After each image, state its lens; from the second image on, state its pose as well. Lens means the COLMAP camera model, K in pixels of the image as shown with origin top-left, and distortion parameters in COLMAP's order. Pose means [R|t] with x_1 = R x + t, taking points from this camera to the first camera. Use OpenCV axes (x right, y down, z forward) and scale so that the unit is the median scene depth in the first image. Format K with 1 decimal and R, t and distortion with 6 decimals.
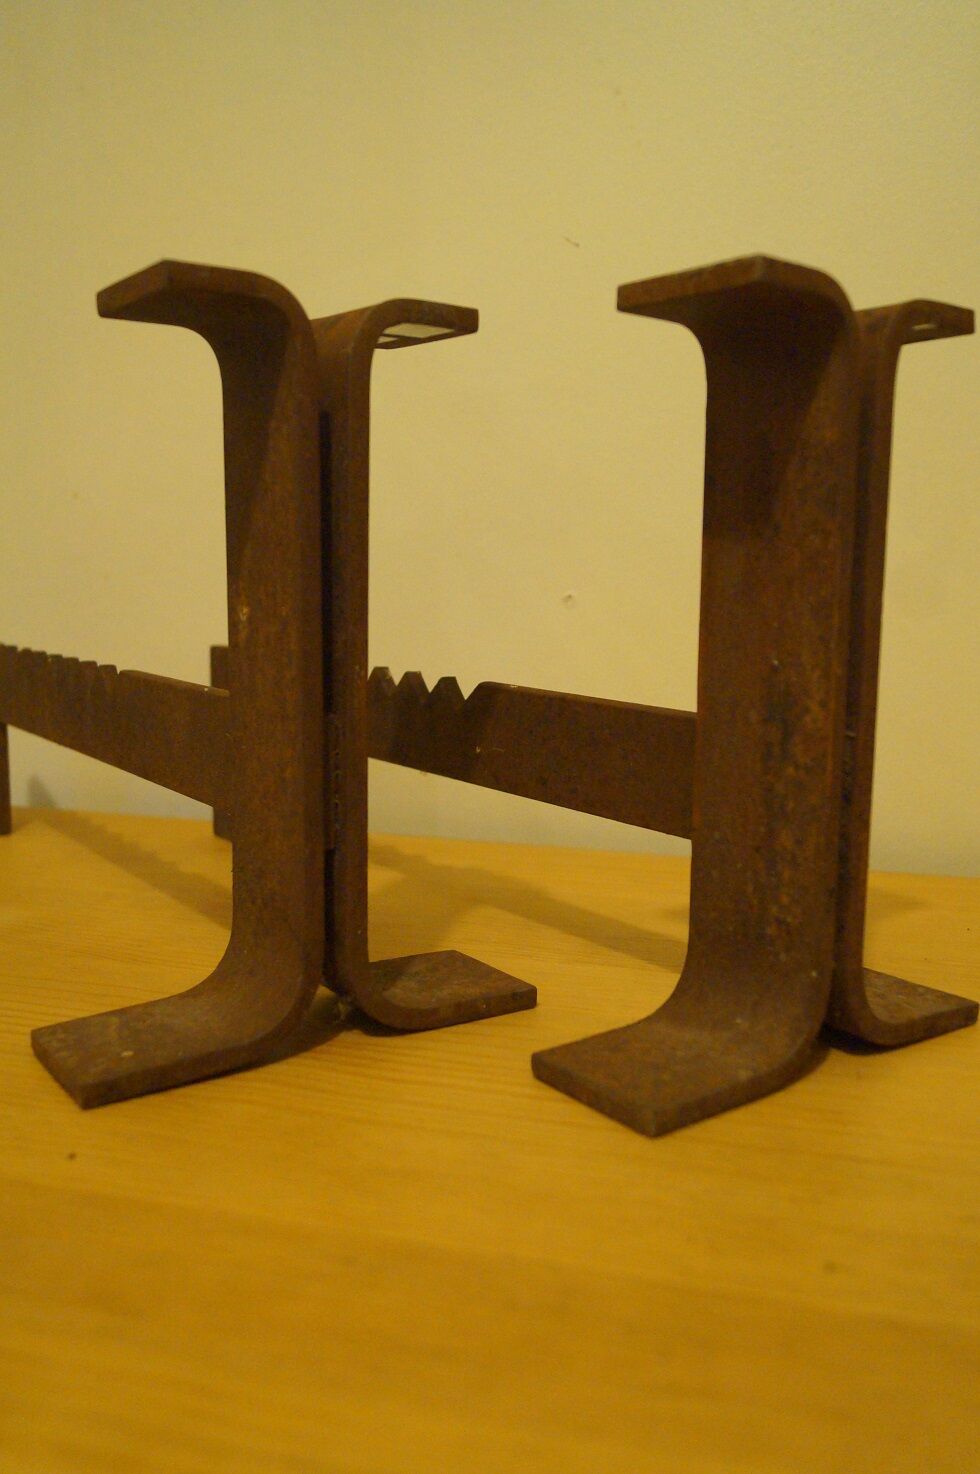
lens RADIAL K [[1295.3, 0, 494.0], [0, 1295.3, 742.3], [0, 0, 1]] dist [-0.001189, 0.001558]
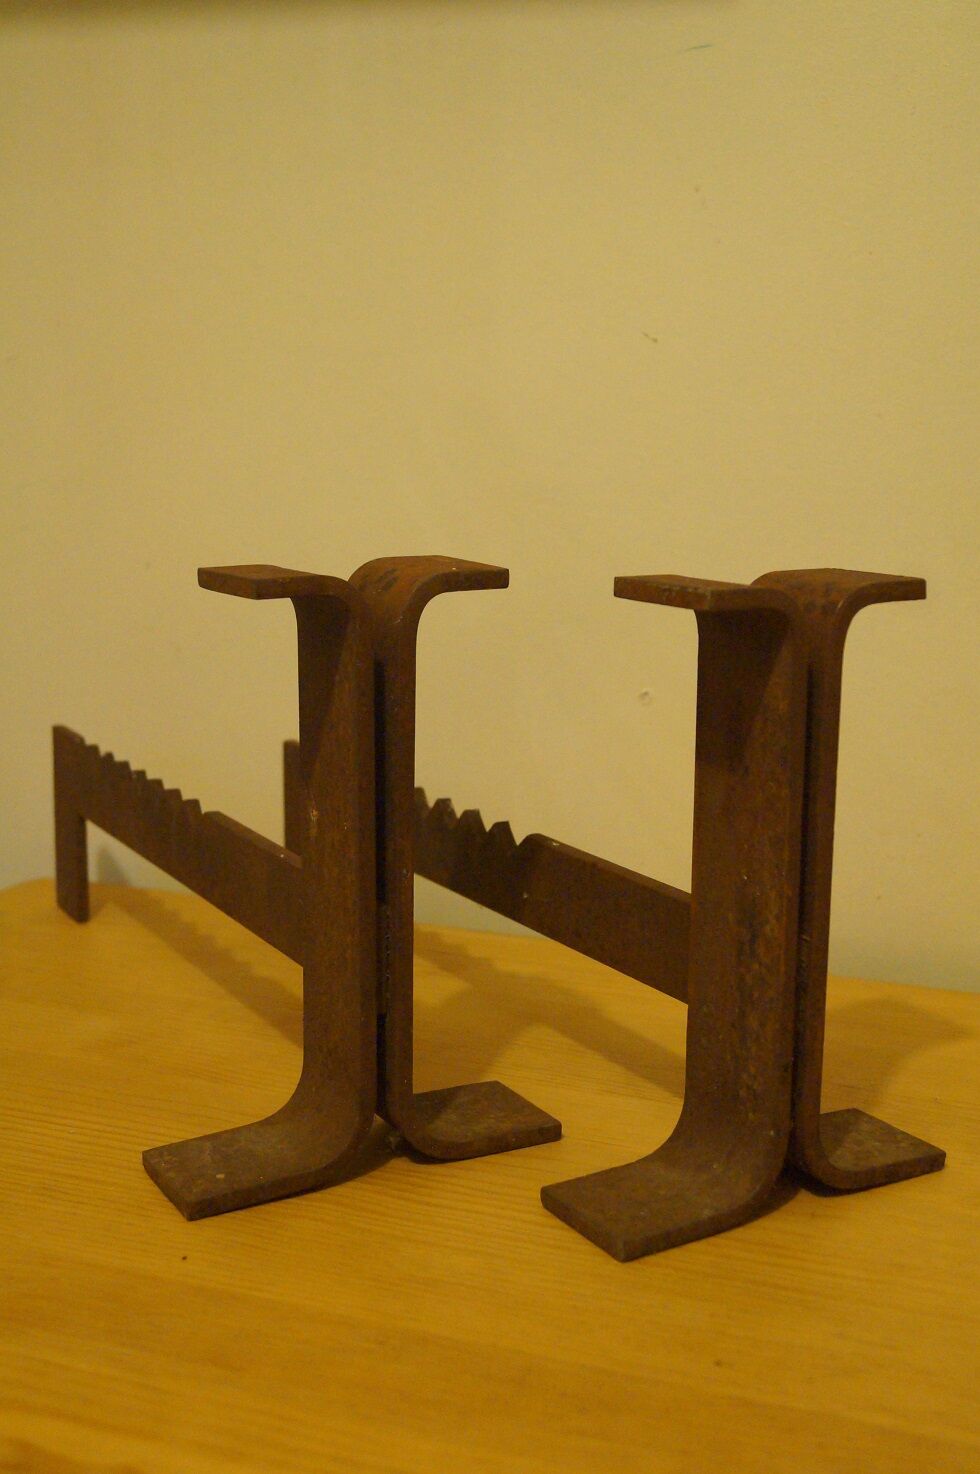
lens RADIAL K [[1832.8, 0, 496.1], [0, 1832.8, 736.9], [0, 0, 1]] dist [0.002374, 0.000000]
pose [[0.995309, 0.015872, -0.095434, 0.144191], [-0.011200, 0.998722, 0.049294, -0.270637], [0.096094, -0.047994, 0.994215, -0.710554]]
